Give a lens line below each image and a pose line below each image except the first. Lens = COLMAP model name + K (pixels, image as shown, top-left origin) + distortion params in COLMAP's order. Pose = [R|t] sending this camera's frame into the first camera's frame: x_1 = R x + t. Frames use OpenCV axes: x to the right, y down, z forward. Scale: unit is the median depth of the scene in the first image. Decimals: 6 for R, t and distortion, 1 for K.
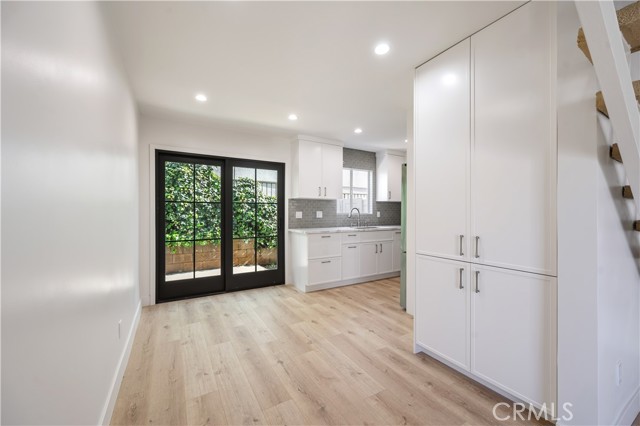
lens RADIAL K [[254.1, 0, 321.6], [0, 254.1, 212.4], [0, 0, 1]] dist [0.000248, -0.000154]
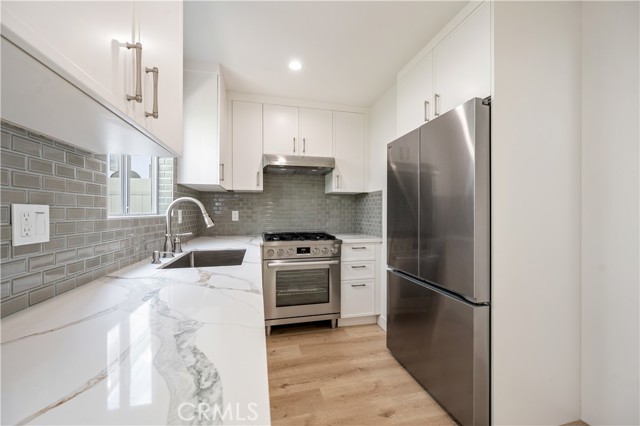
lens RADIAL K [[254.1, 0, 321.6], [0, 254.1, 212.4], [0, 0, 1]] dist [0.000248, -0.000154]
pose [[0.283618, -0.001934, 0.958935, -0.110749], [-0.001089, 0.999997, 0.002339, 0.000115], [-0.958937, -0.001707, 0.283615, 0.775298]]
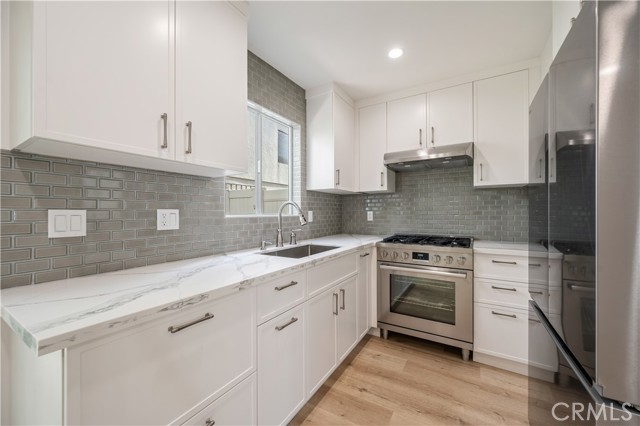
lens RADIAL K [[253.0, 0, 321.2], [0, 253.0, 212.7], [0, 0, 1]] dist [0.000870, -0.000100]
pose [[0.881453, -0.004393, 0.472252, 0.010464], [0.004743, 0.999989, 0.000450, 0.000576], [-0.472248, 0.001843, 0.881464, 0.637189]]
